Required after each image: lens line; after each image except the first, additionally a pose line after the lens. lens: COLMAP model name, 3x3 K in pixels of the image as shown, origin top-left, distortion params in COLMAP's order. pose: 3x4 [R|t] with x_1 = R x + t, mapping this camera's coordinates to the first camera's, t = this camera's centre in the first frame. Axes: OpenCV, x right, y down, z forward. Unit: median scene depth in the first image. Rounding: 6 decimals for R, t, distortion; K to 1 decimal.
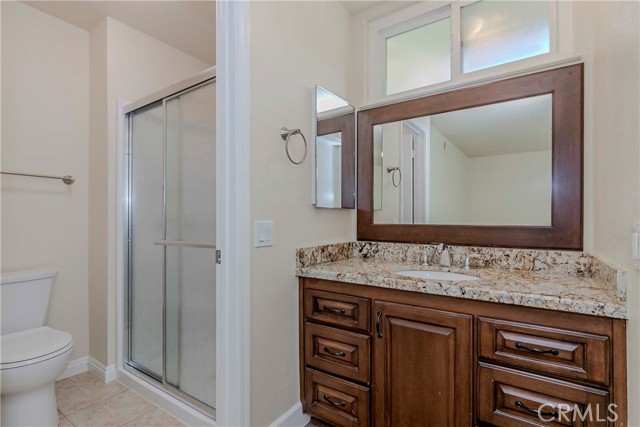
lens RADIAL K [[307.6, 0, 317.5], [0, 307.6, 221.1], [0, 0, 1]] dist [0.000378, -0.000212]
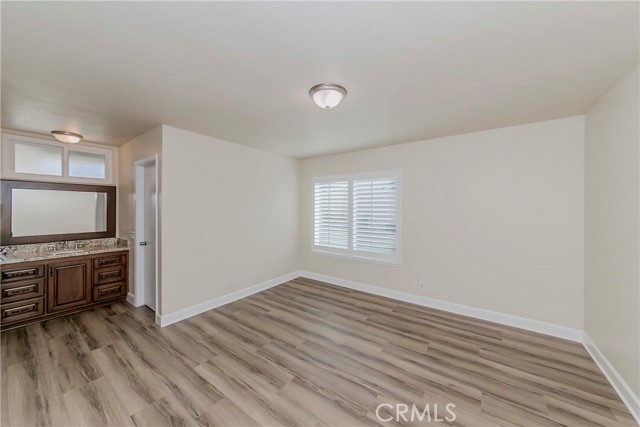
lens RADIAL K [[227.2, 0, 320.1], [0, 227.2, 211.3], [0, 0, 1]] dist [0.014108, 0.000136]
pose [[0.026716, -0.008363, 0.999608, -1.722790], [0.000388, 0.999965, 0.008356, -0.225098], [-0.999643, 0.000164, 0.026718, -1.432114]]
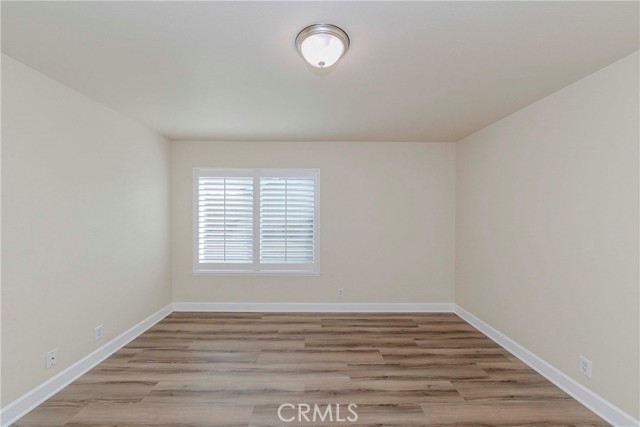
lens RADIAL K [[246.0, 0, 322.5], [0, 246.0, 213.9], [0, 0, 1]] dist [0.000589, -0.000025]
pose [[-0.564450, -0.001802, 0.825465, -1.260322], [0.000954, 0.999996, 0.002836, -0.222649], [-0.825467, 0.002388, -0.564446, -0.879265]]
